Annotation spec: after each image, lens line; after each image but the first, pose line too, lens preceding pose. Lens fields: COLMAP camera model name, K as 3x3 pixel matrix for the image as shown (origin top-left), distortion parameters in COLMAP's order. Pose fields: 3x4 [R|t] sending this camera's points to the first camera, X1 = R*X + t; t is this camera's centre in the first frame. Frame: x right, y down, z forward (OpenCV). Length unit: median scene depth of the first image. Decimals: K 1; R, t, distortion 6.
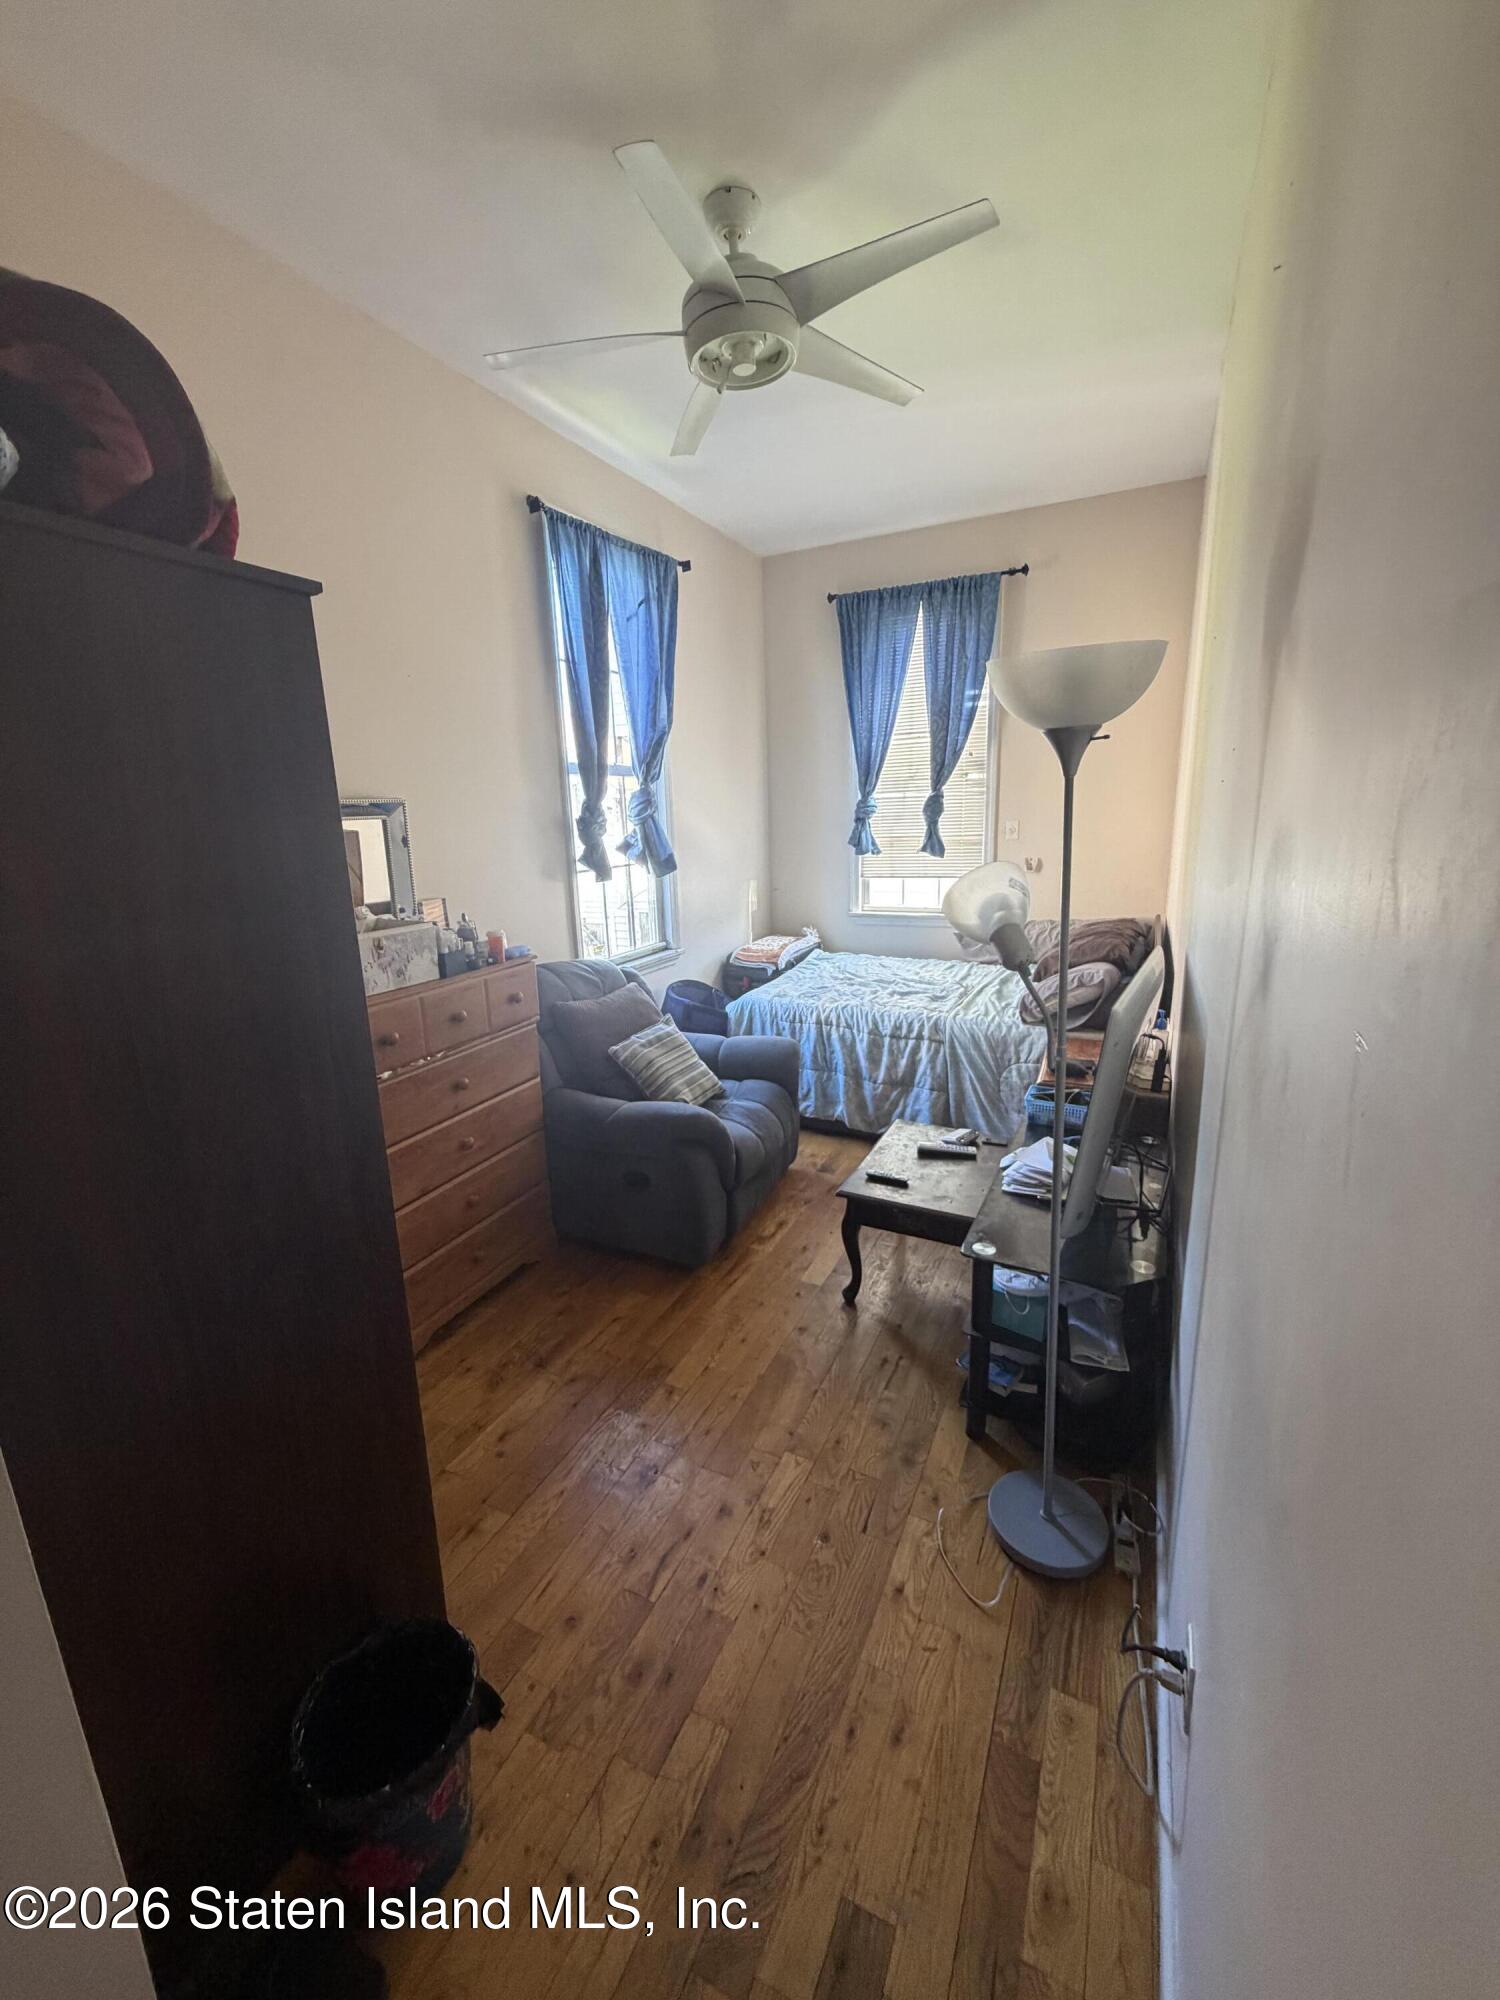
lens RADIAL K [[800.3, 0, 752.5], [0, 800.3, 996.7], [0, 0, 1]] dist [-0.000831, -0.000098]
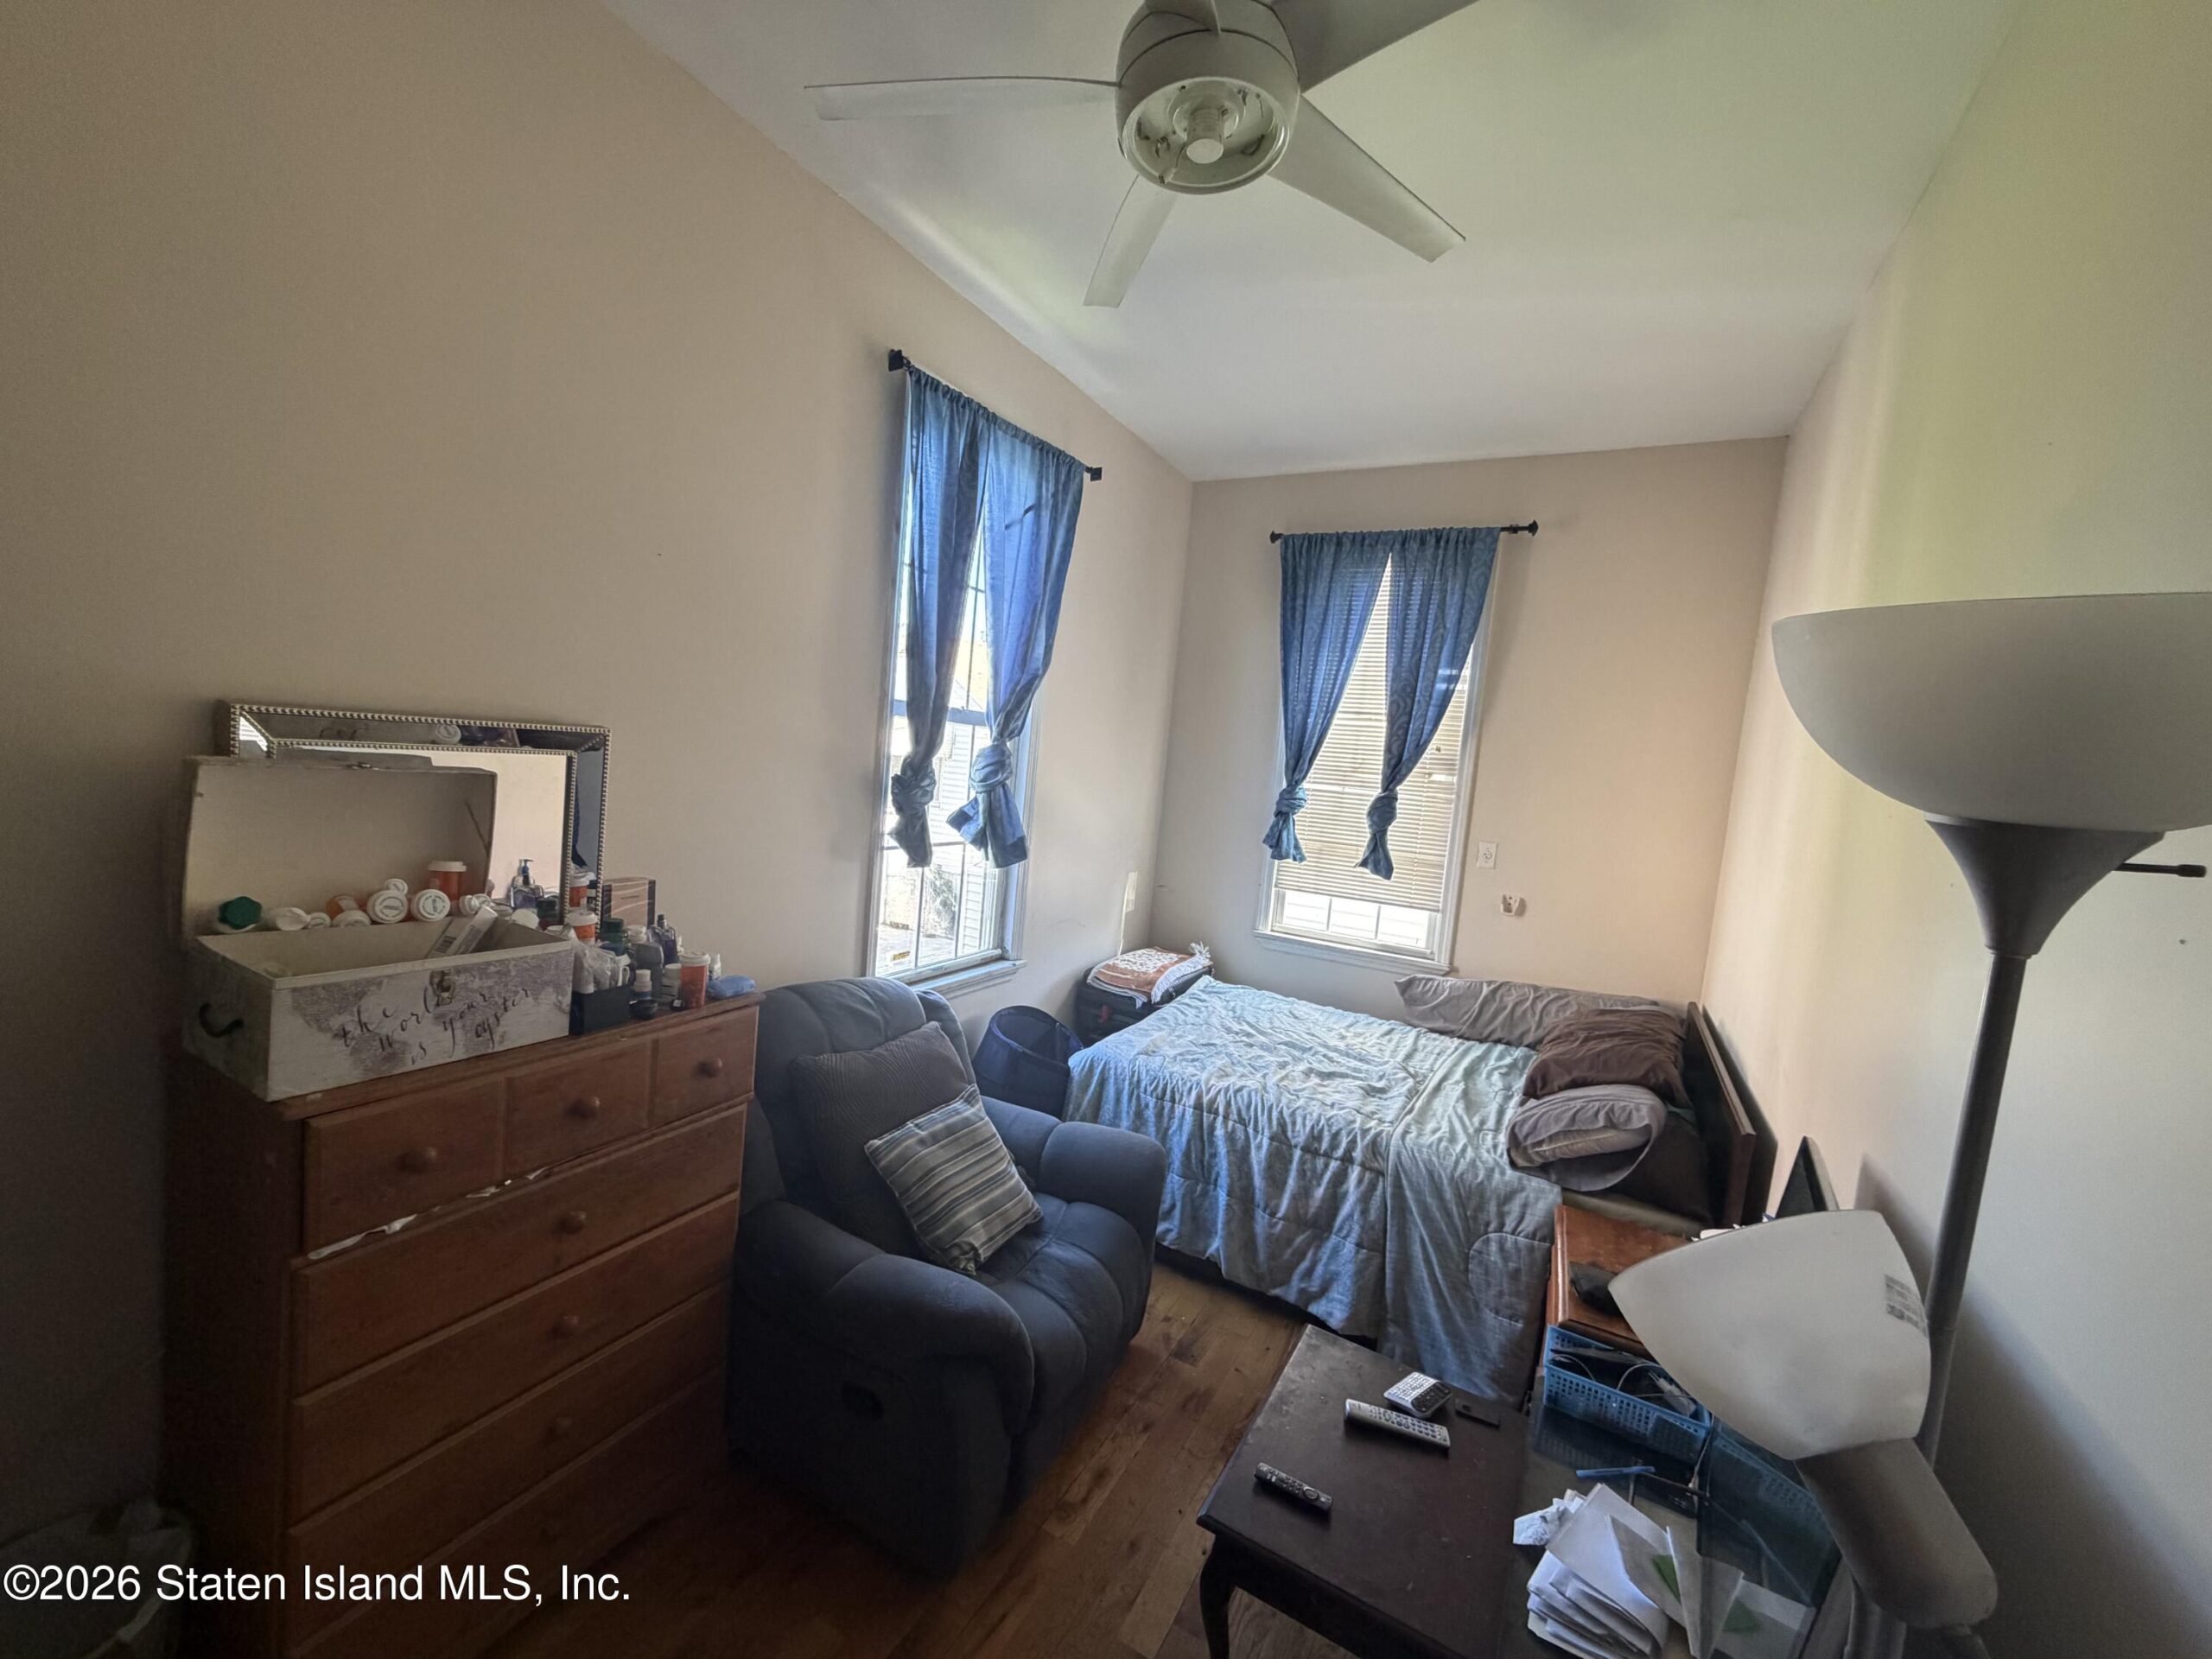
lens RADIAL K [[885.1, 0, 1100.7], [0, 885.1, 829.6], [0, 0, 1]] dist [-0.000831, -0.000098]
pose [[0.991077, 0.125555, -0.044738, 0.003655], [-0.130823, 0.980569, -0.146183, -0.079076], [0.025515, 0.150731, 0.988245, 0.214906]]
